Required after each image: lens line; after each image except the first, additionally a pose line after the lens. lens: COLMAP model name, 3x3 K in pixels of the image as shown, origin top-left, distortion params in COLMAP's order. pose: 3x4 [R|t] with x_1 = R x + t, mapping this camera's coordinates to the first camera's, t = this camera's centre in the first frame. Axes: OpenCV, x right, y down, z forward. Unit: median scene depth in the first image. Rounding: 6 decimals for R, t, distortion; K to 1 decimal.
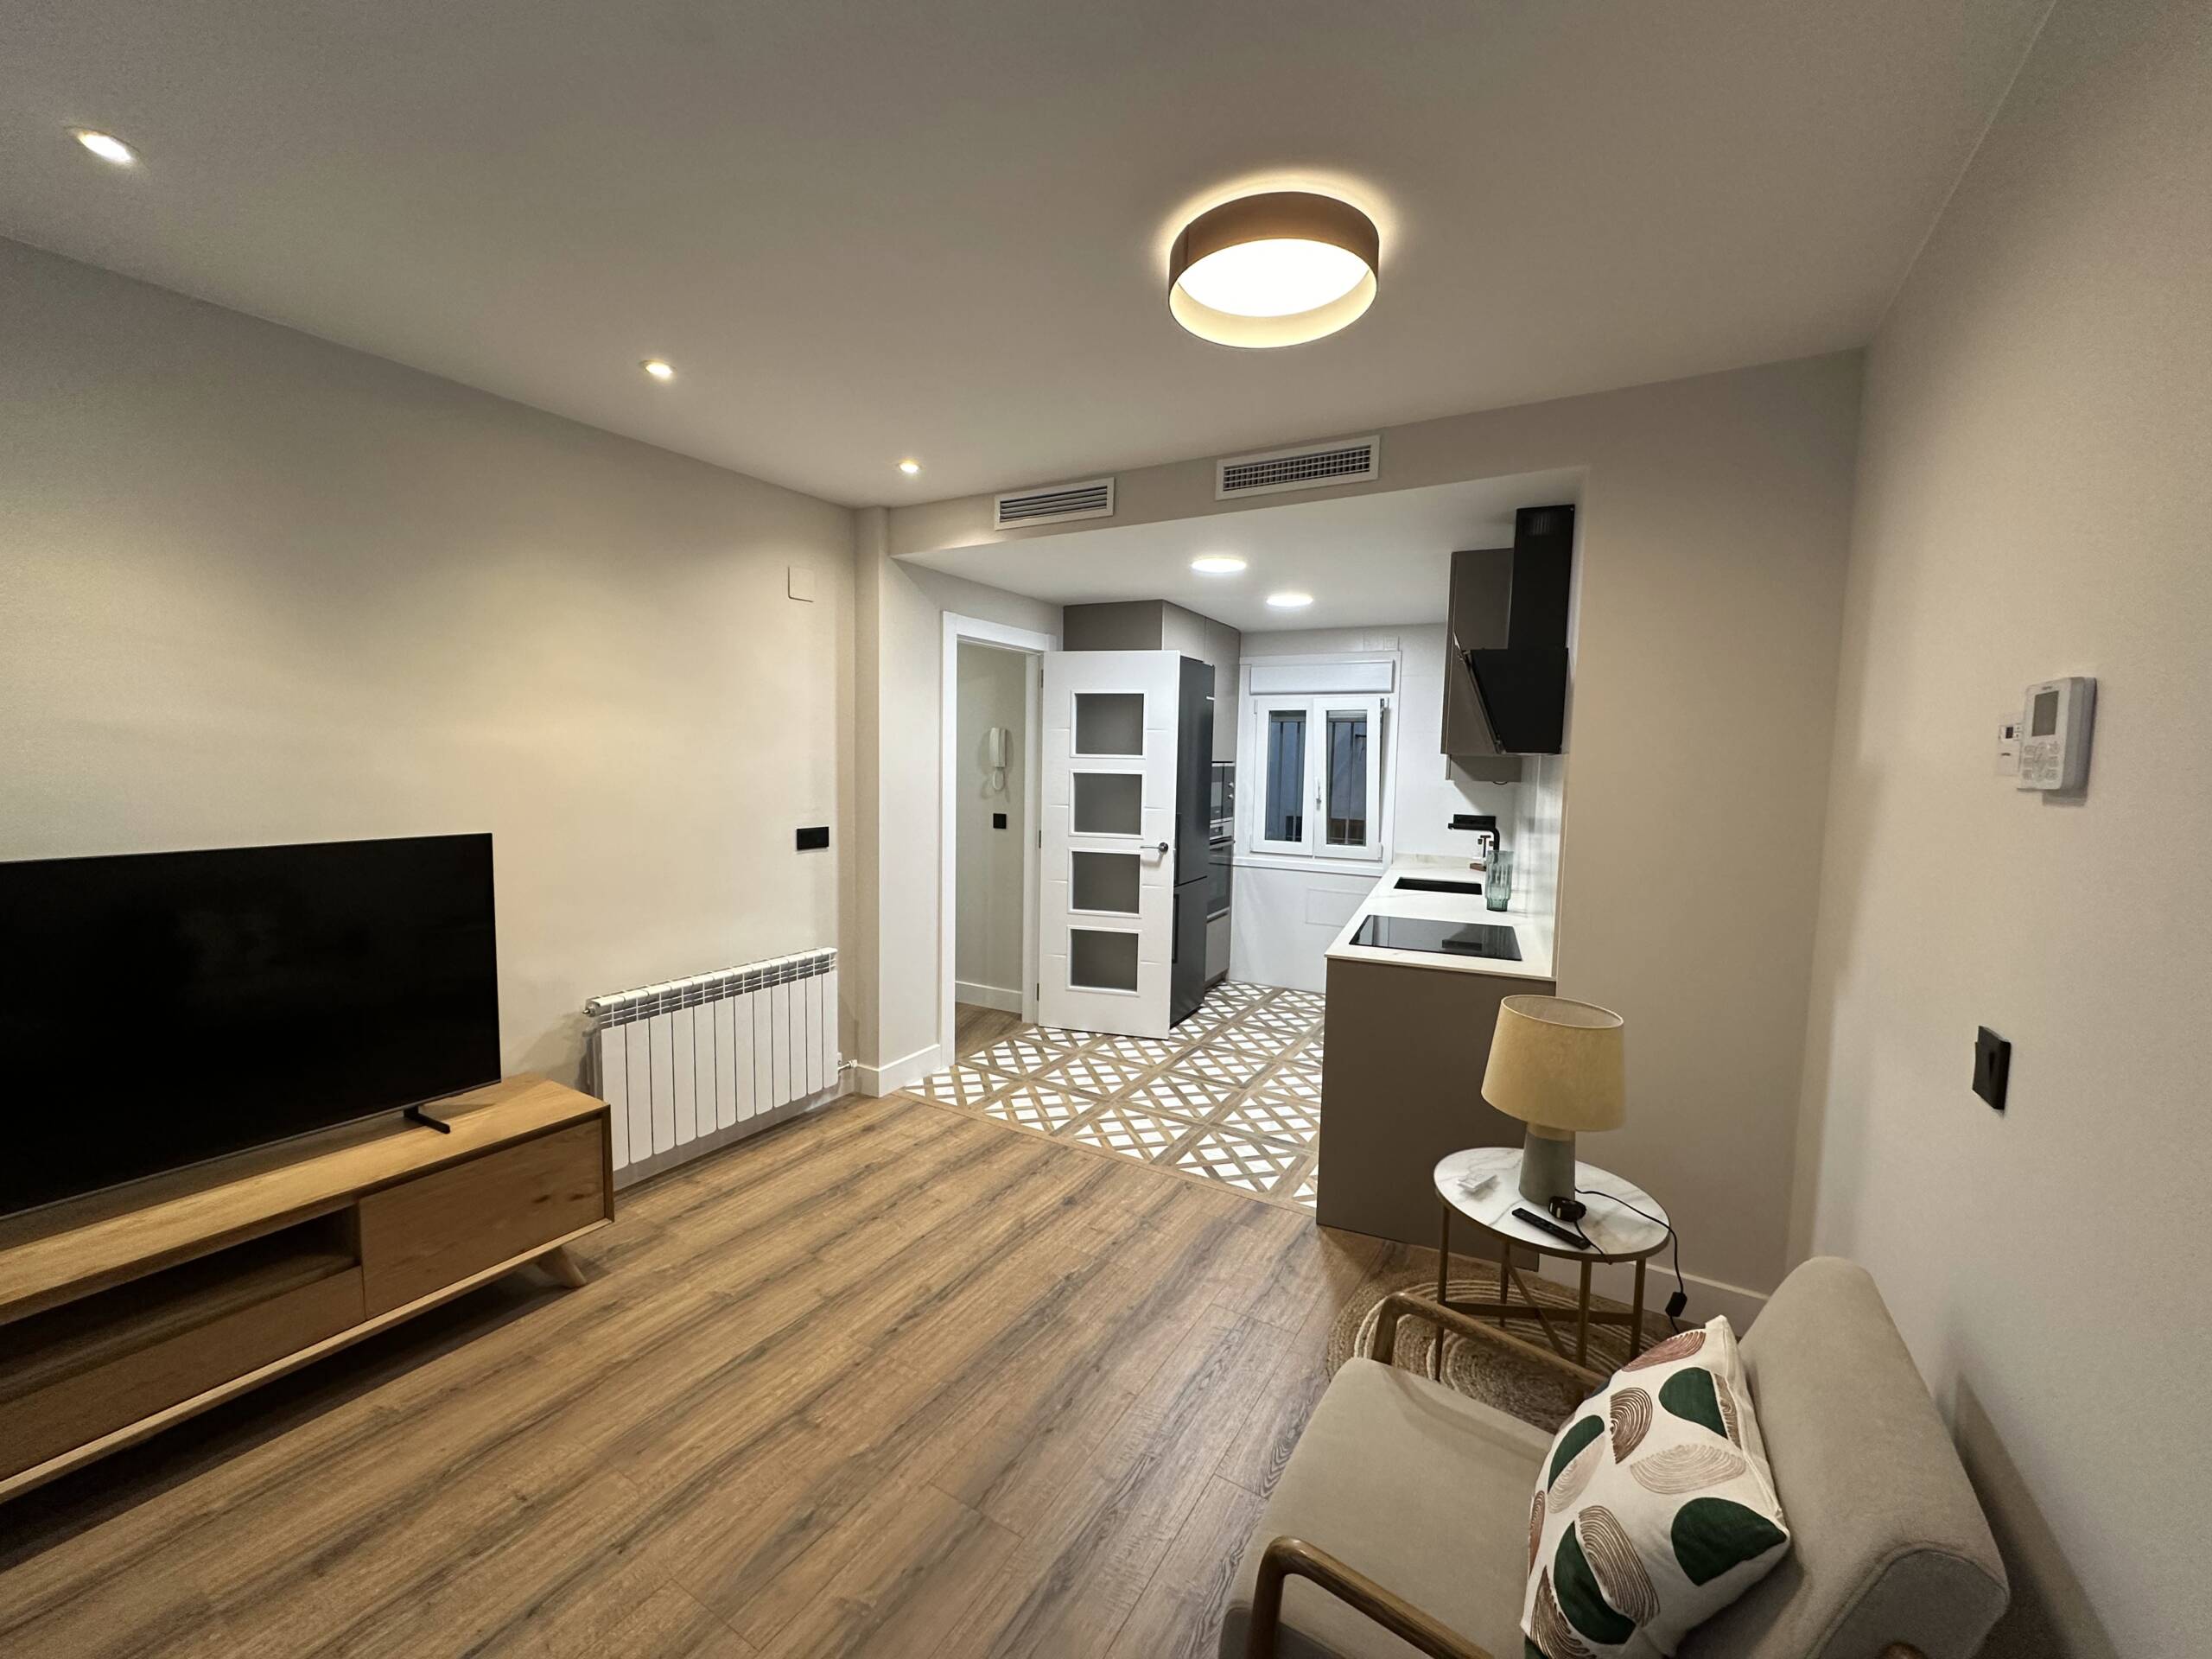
lens RADIAL K [[892.5, 0, 1114.3], [0, 892.5, 835.8], [0, 0, 1]] dist [-0.000638, 0.000092]
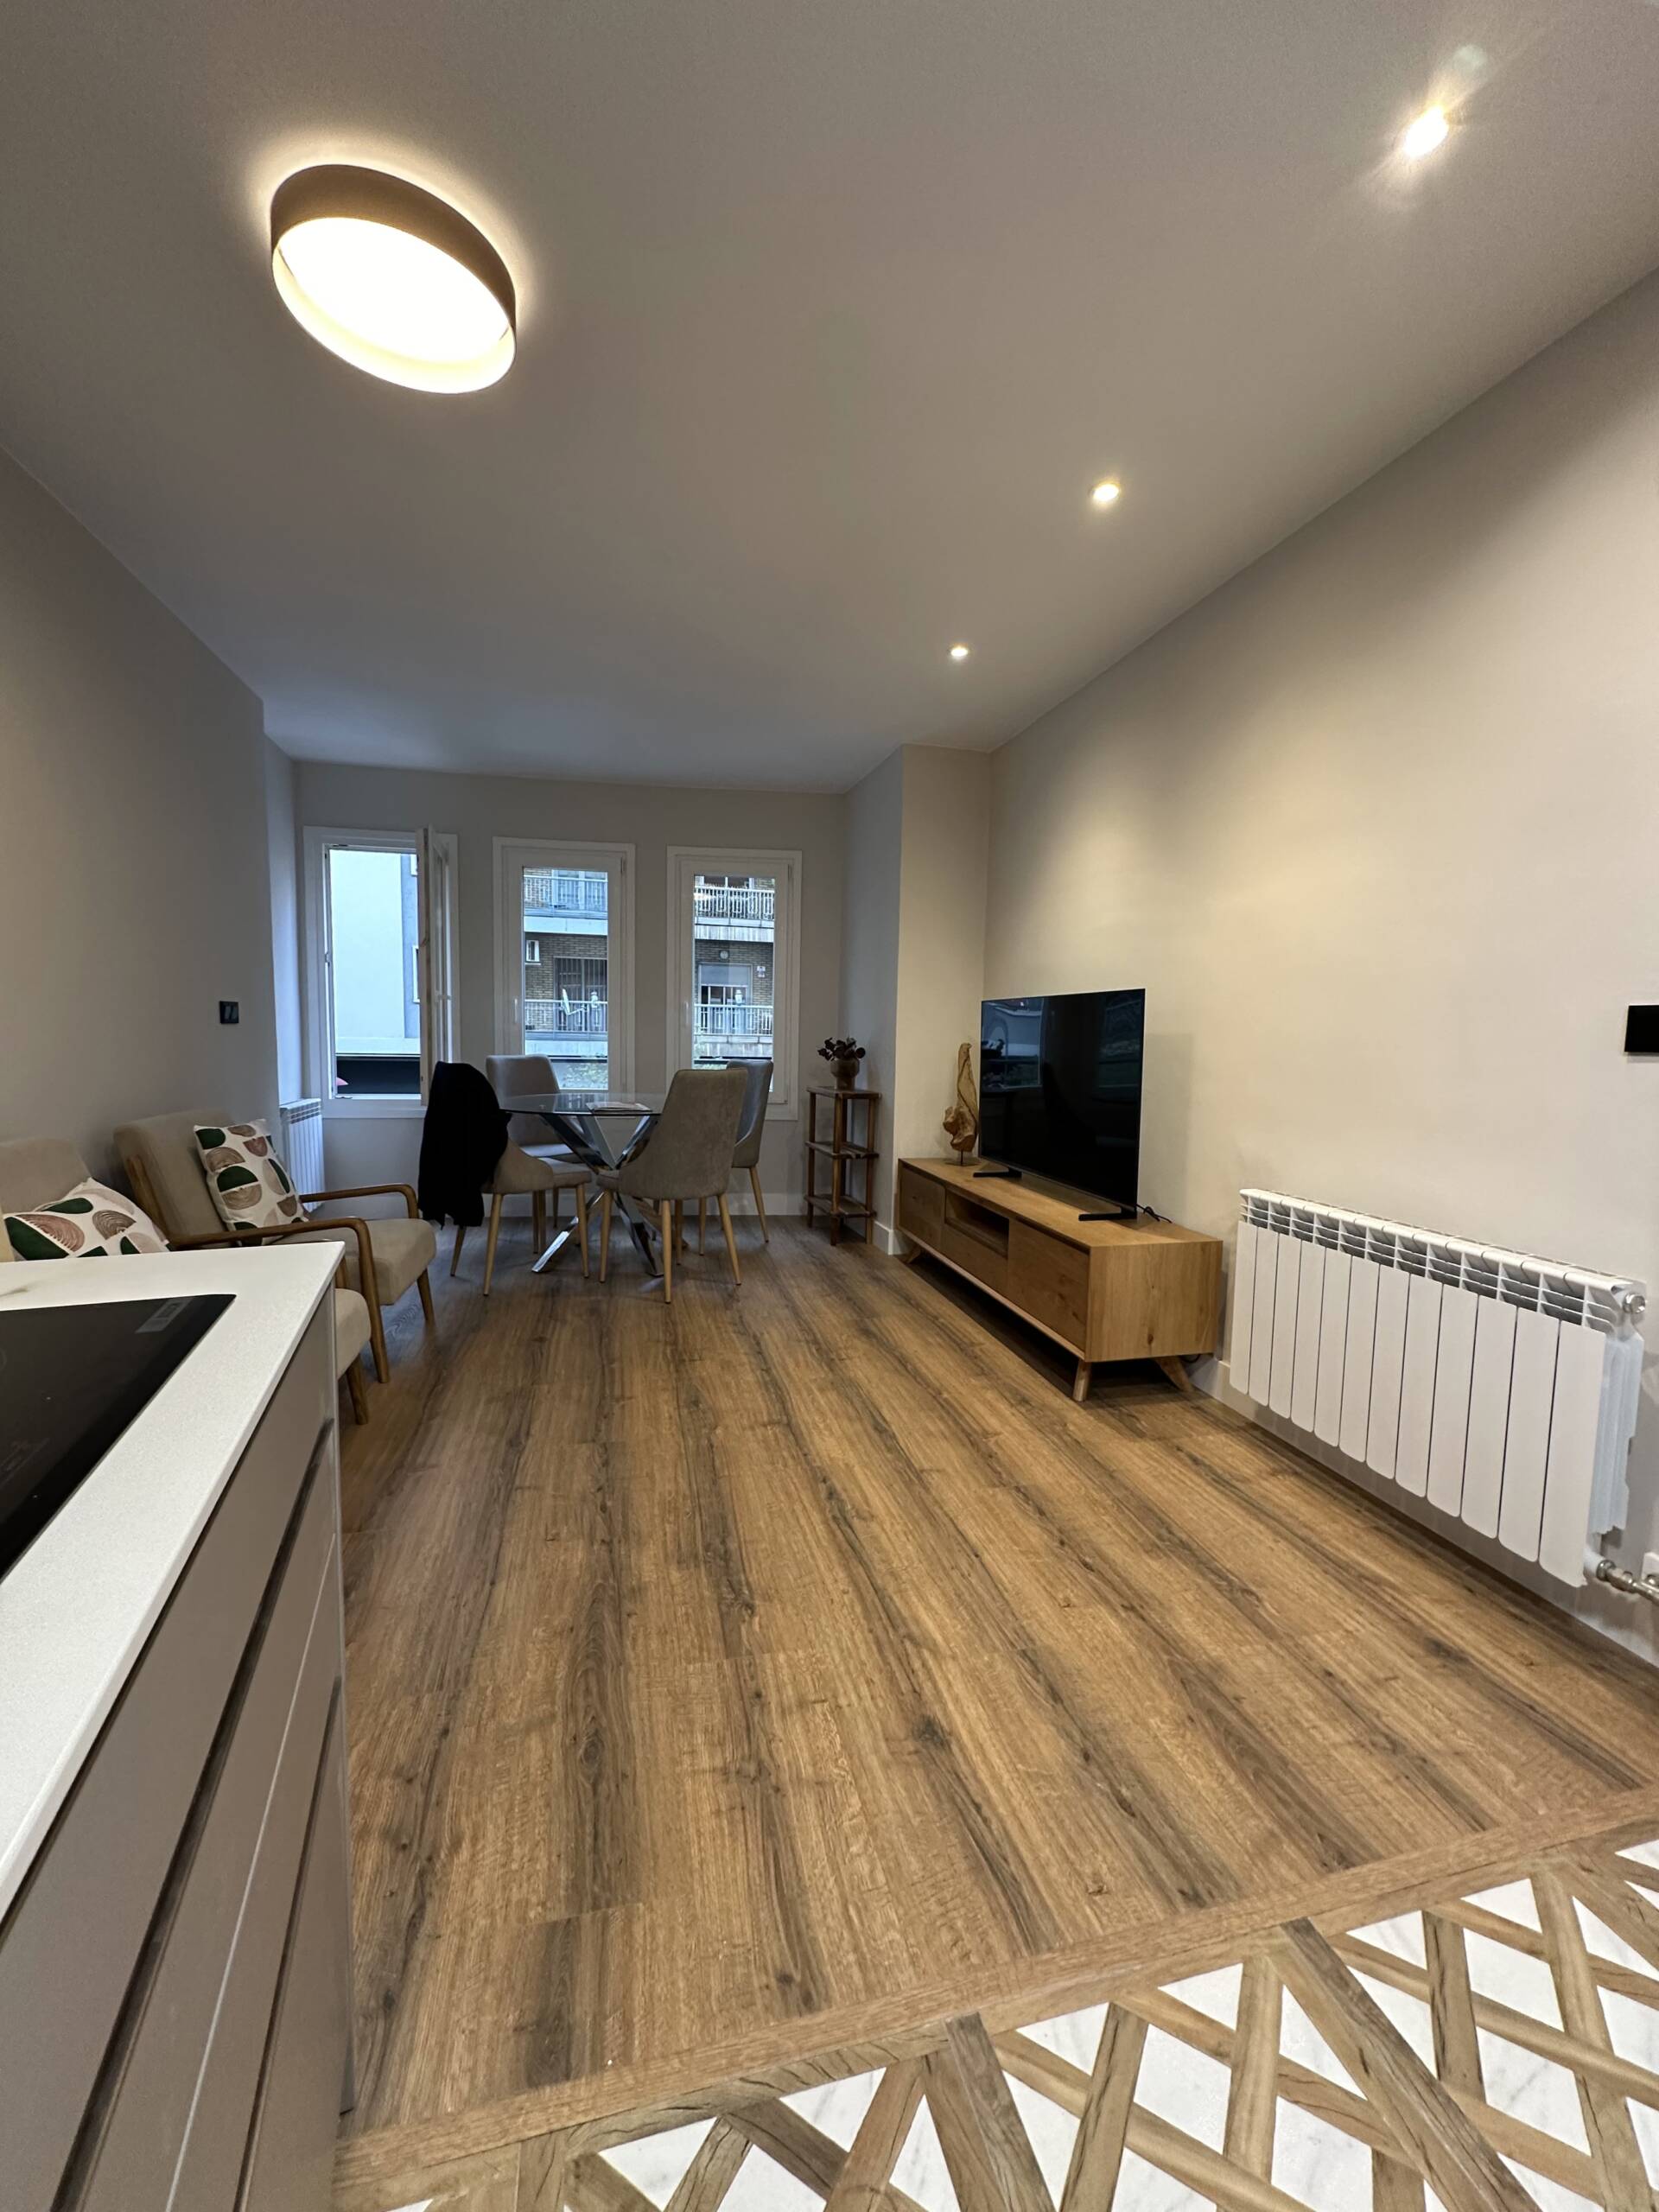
lens RADIAL K [[892.5, 0, 824.9], [0, 892.5, 1095.0], [0, 0, 1]] dist [-0.000638, 0.000092]
pose [[-0.719300, 0.010418, -0.694621, 0.334411], [-0.103171, 0.987197, 0.121644, 0.030032], [0.686996, 0.159163, -0.709016, 1.328453]]
